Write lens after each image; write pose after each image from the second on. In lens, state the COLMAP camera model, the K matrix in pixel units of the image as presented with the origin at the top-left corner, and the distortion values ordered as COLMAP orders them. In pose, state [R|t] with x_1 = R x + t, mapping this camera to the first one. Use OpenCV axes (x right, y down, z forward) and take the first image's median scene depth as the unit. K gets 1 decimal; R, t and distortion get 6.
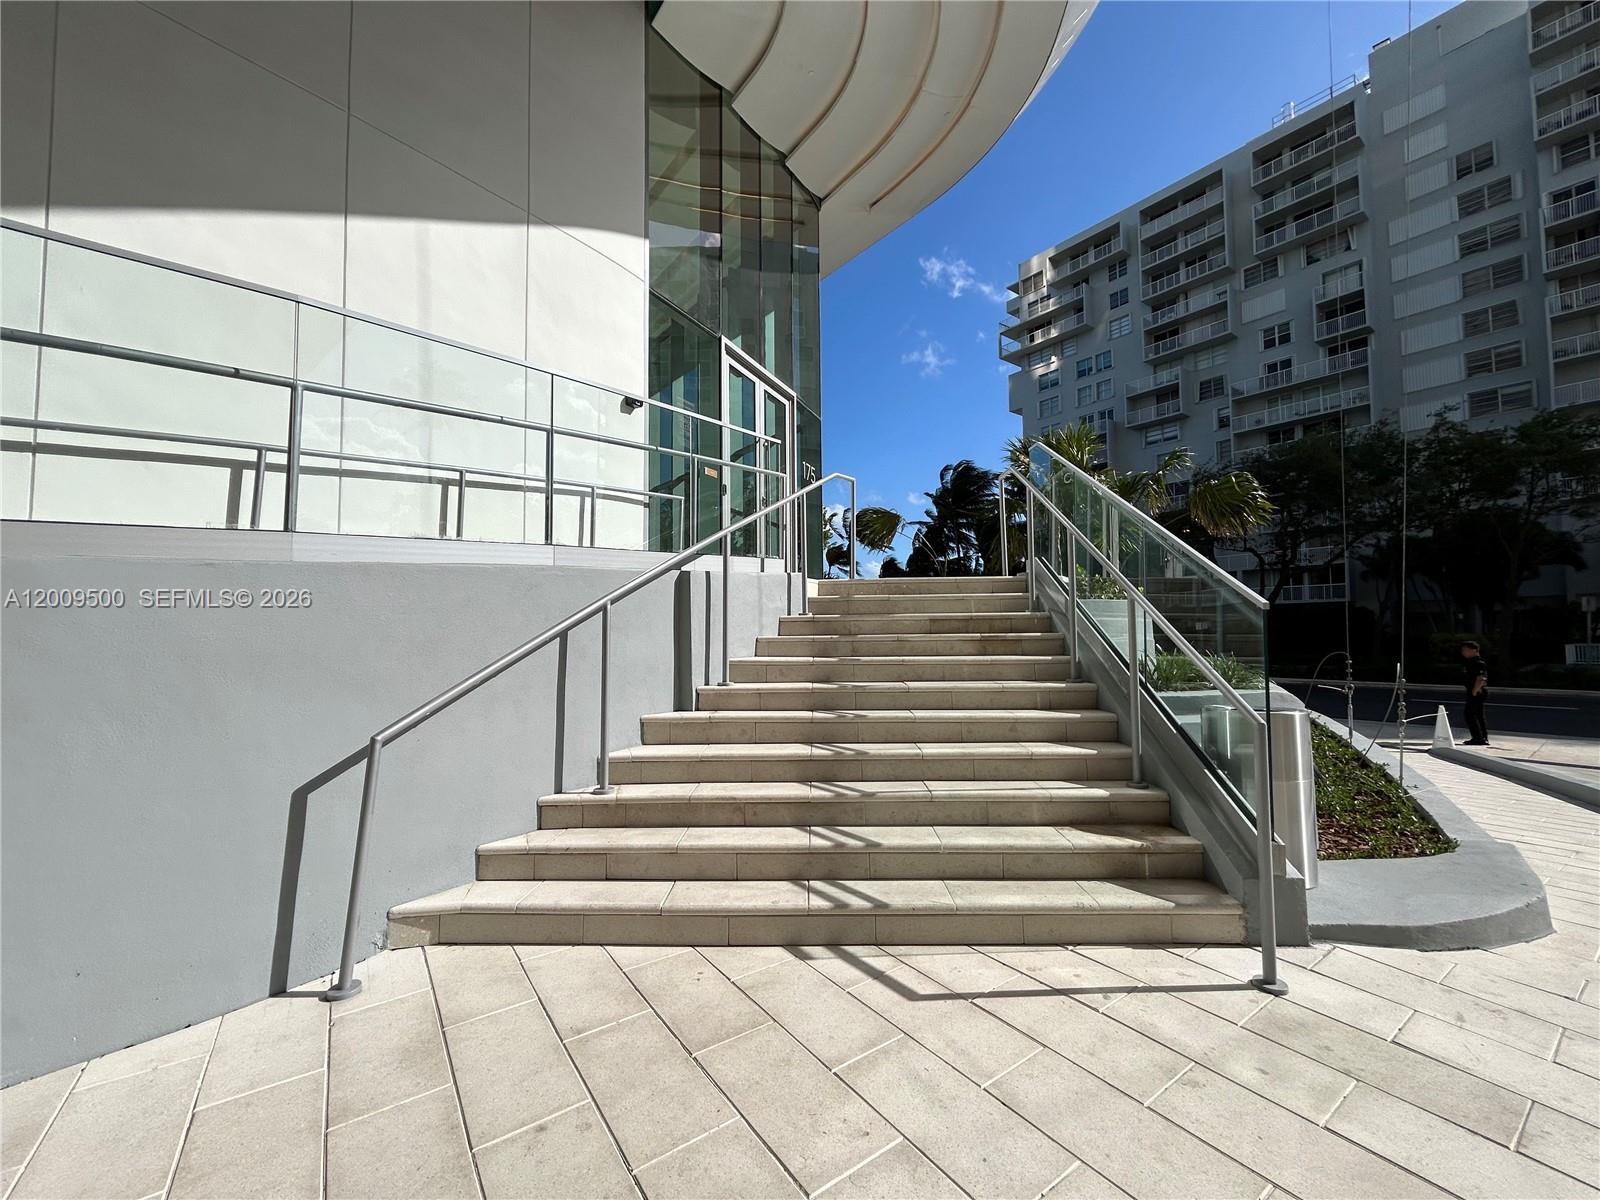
lens RADIAL K [[645.6, 0, 803.3], [0, 645.6, 609.2], [0, 0, 1]] dist [0.000051, -0.000525]
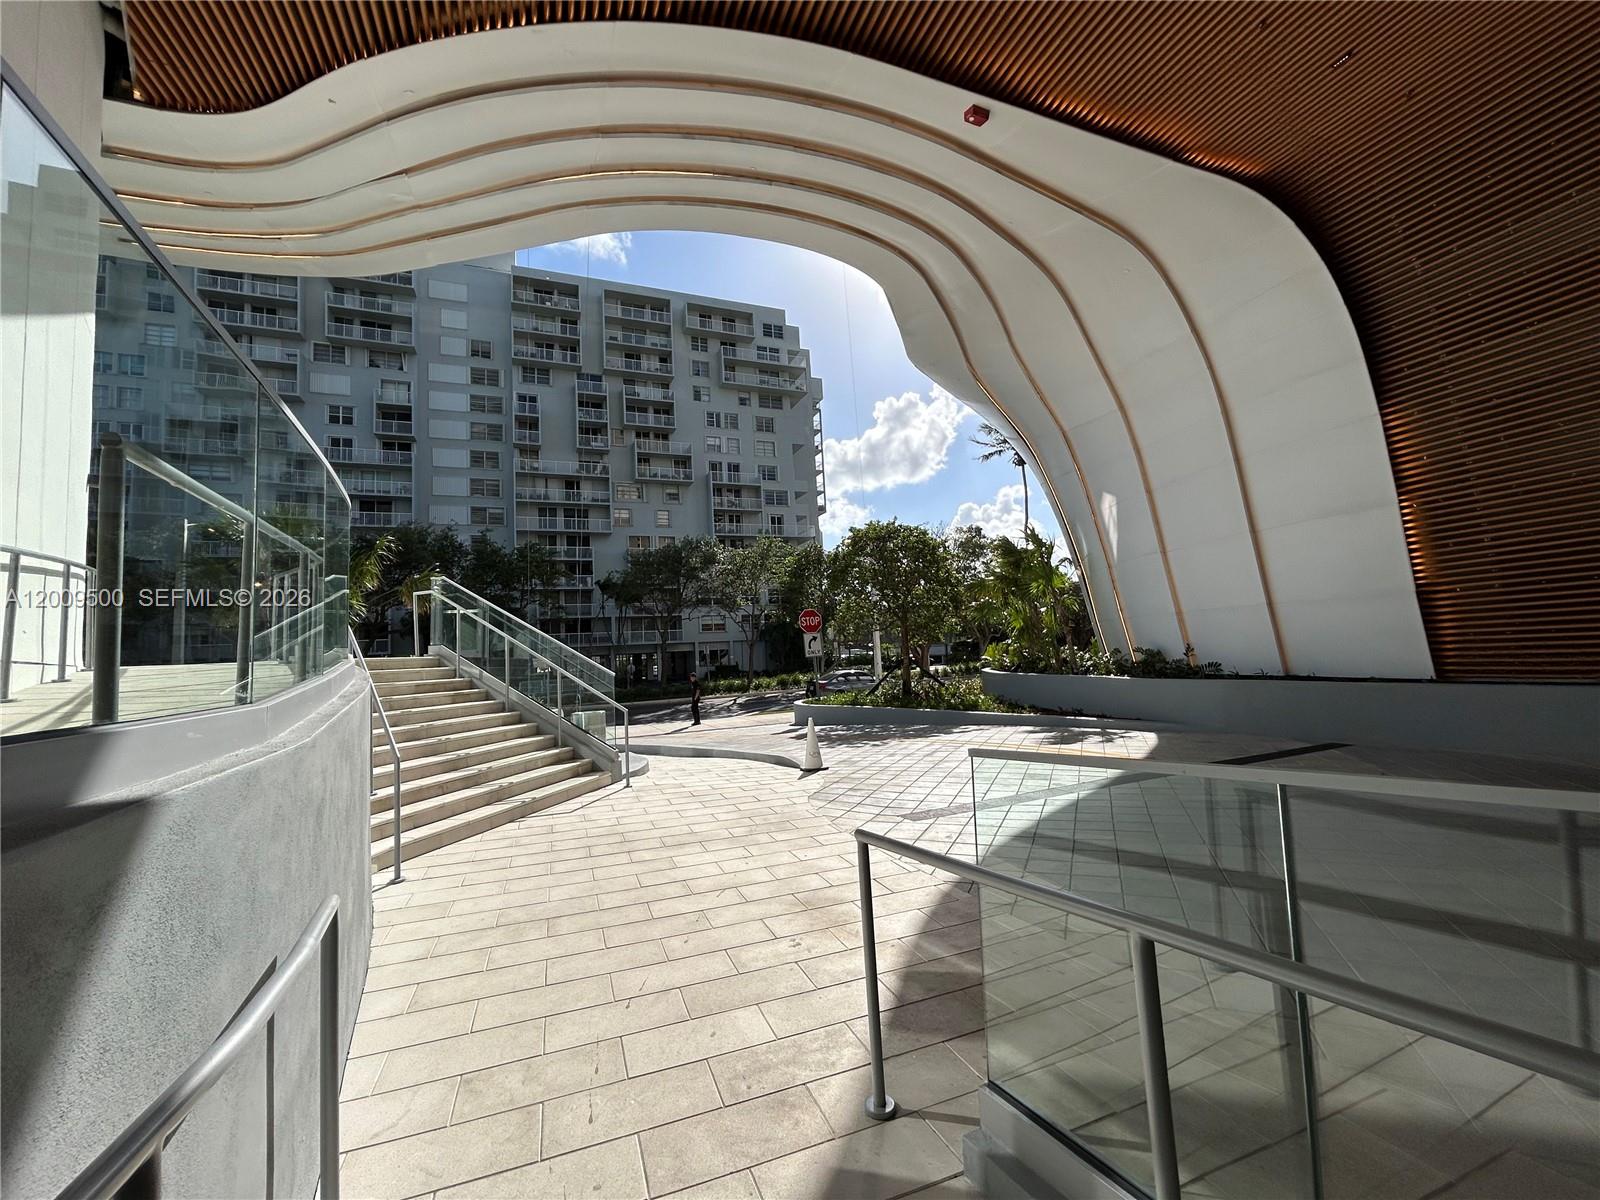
lens RADIAL K [[645.6, 0, 803.3], [0, 645.6, 609.2], [0, 0, 1]] dist [0.000051, -0.000525]
pose [[0.250250, 0.066335, 0.965906, -0.126885], [0.008878, 0.997451, -0.070802, -0.005661], [-0.968140, 0.026294, 0.249023, -0.041170]]
